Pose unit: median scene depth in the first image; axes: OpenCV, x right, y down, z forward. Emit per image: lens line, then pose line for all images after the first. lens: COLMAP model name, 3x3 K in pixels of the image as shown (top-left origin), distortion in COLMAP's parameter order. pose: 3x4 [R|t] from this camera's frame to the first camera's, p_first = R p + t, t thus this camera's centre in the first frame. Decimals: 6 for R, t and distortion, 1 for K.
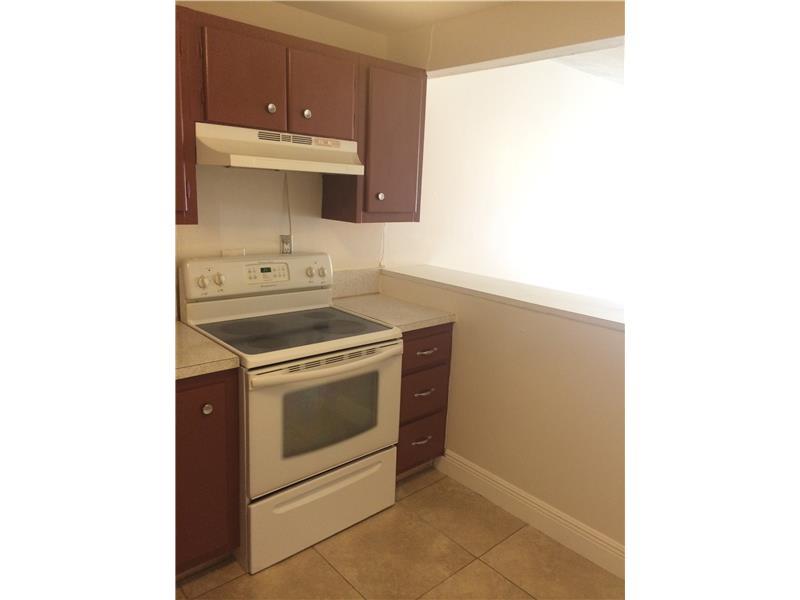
lens RADIAL K [[519.0, 0, 400.0], [0, 519.0, 300.0], [0, 0, 1]] dist [0.031936, -0.001259]
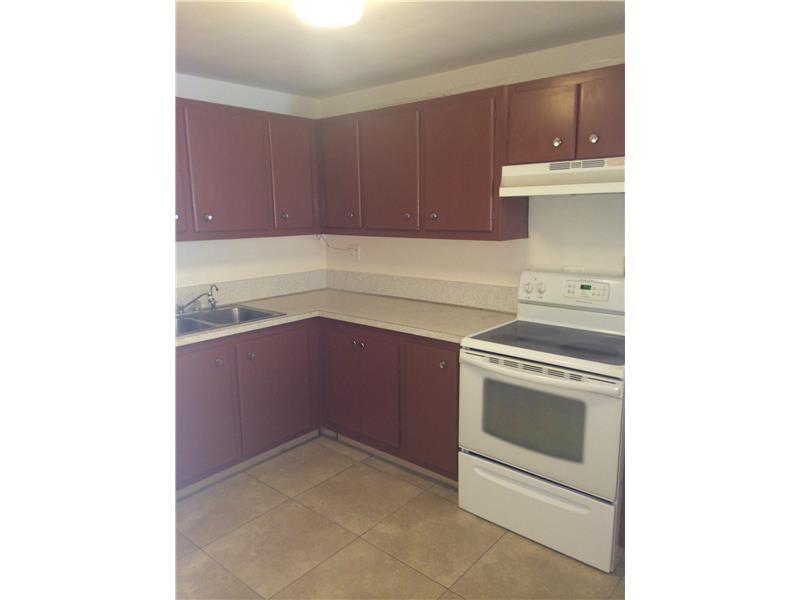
lens RADIAL K [[519.0, 0, 400.0], [0, 519.0, 300.0], [0, 0, 1]] dist [0.031936, -0.001259]
pose [[0.127869, 0.125995, -0.983755, 0.824166], [-0.191995, 0.976279, 0.100082, -0.072798], [0.973030, 0.176078, 0.149026, 0.520929]]
